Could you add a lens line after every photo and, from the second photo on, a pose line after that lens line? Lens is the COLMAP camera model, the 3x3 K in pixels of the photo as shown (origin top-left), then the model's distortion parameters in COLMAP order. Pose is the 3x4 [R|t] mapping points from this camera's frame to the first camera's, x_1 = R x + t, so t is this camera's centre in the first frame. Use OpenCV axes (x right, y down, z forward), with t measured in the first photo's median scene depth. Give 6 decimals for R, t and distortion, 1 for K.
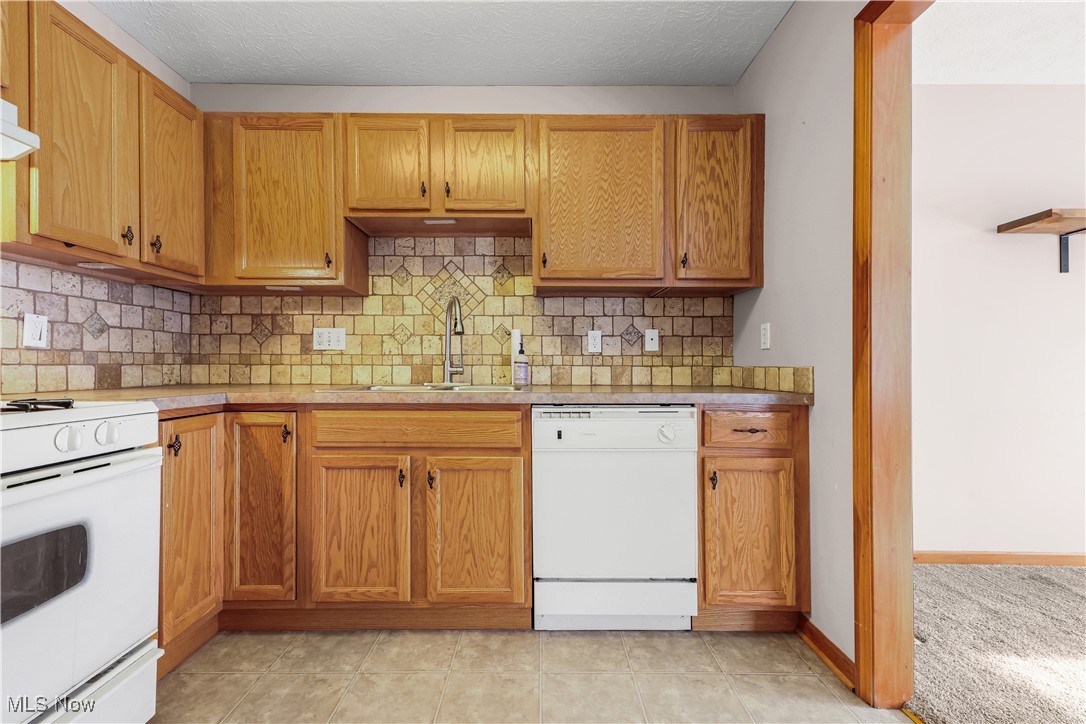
lens RADIAL K [[434.7, 0, 538.2], [0, 434.7, 364.4], [0, 0, 1]] dist [0.022681, -0.007234]
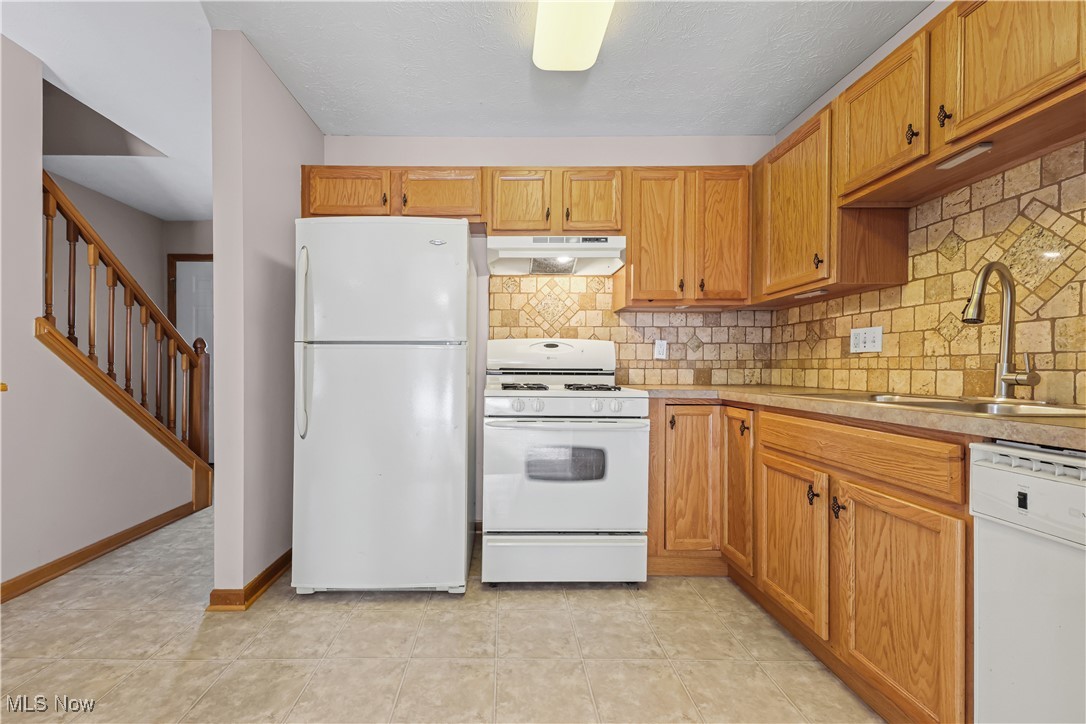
lens RADIAL K [[439.8, 0, 504.0], [0, 439.8, 369.5], [0, 0, 1]] dist [0.021552, -0.007230]
pose [[-0.003766, 0.002471, -0.999990, 0.512539], [-0.001172, 0.999996, 0.002475, 0.000397], [0.999992, 0.001181, -0.003763, 0.314316]]
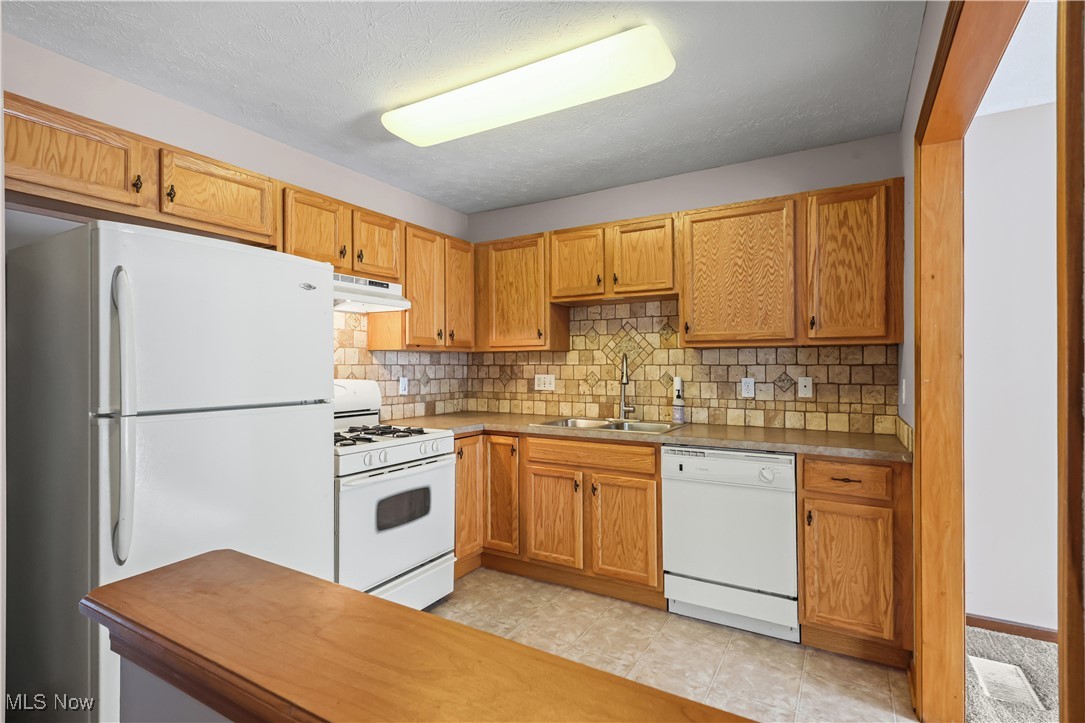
lens RADIAL K [[527.3, 0, 542.5], [0, 527.3, 361.5], [0, 0, 1]] dist [0.014158, -0.000302]
pose [[0.862161, -0.005682, -0.506603, 0.437684], [0.002968, 0.999977, -0.006163, -0.136101], [0.506626, 0.003810, 0.862158, -0.540741]]
